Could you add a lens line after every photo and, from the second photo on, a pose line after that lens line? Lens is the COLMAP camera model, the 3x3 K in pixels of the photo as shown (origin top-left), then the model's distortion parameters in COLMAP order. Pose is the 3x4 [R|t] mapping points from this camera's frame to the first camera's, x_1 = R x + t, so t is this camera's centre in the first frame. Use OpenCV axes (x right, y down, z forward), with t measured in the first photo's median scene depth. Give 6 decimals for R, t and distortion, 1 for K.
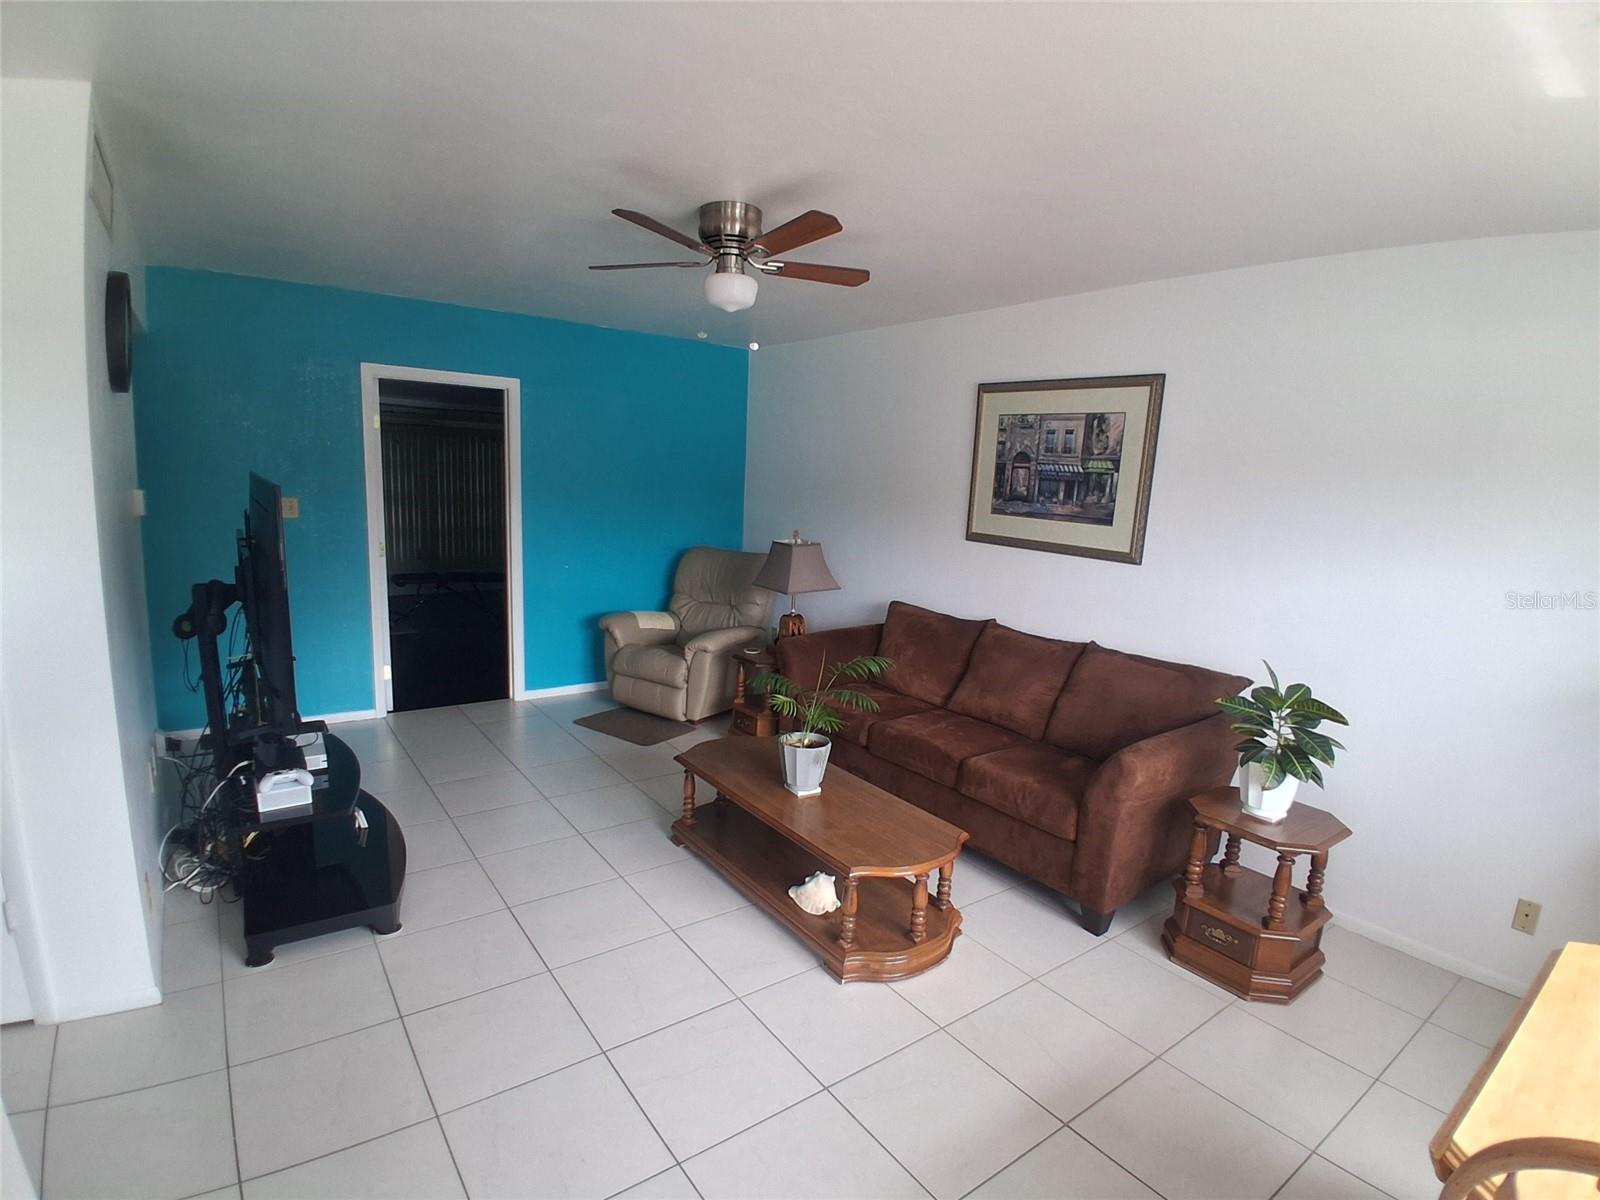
lens RADIAL K [[809.1, 0, 803.1], [0, 809.1, 606.4], [0, 0, 1]] dist [-0.058932, -0.002781]
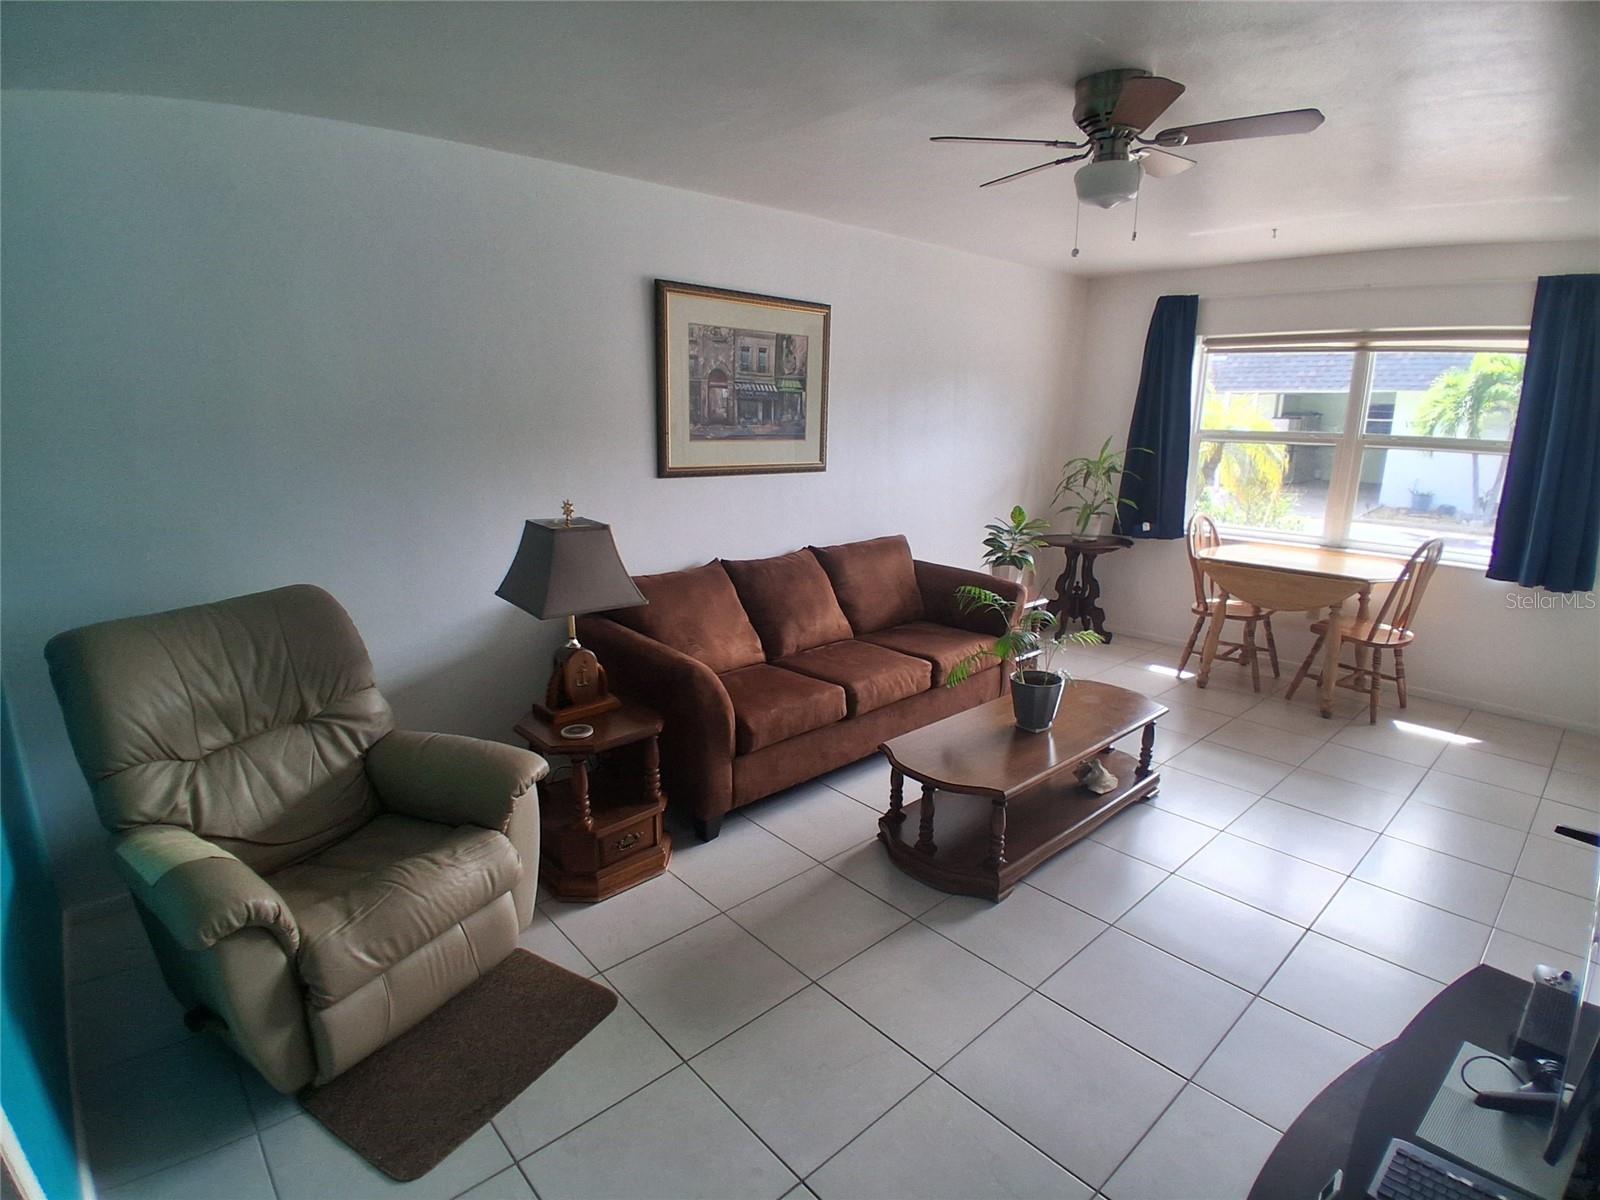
lens RADIAL K [[809.1, 0, 797.2], [0, 809.1, 602.6], [0, 0, 1]] dist [-0.058932, -0.002781]
pose [[-0.099136, -0.258817, 0.960826, -0.689823], [0.159871, 0.948896, 0.272098, -0.180168], [-0.982147, 0.180583, -0.052692, 1.036853]]
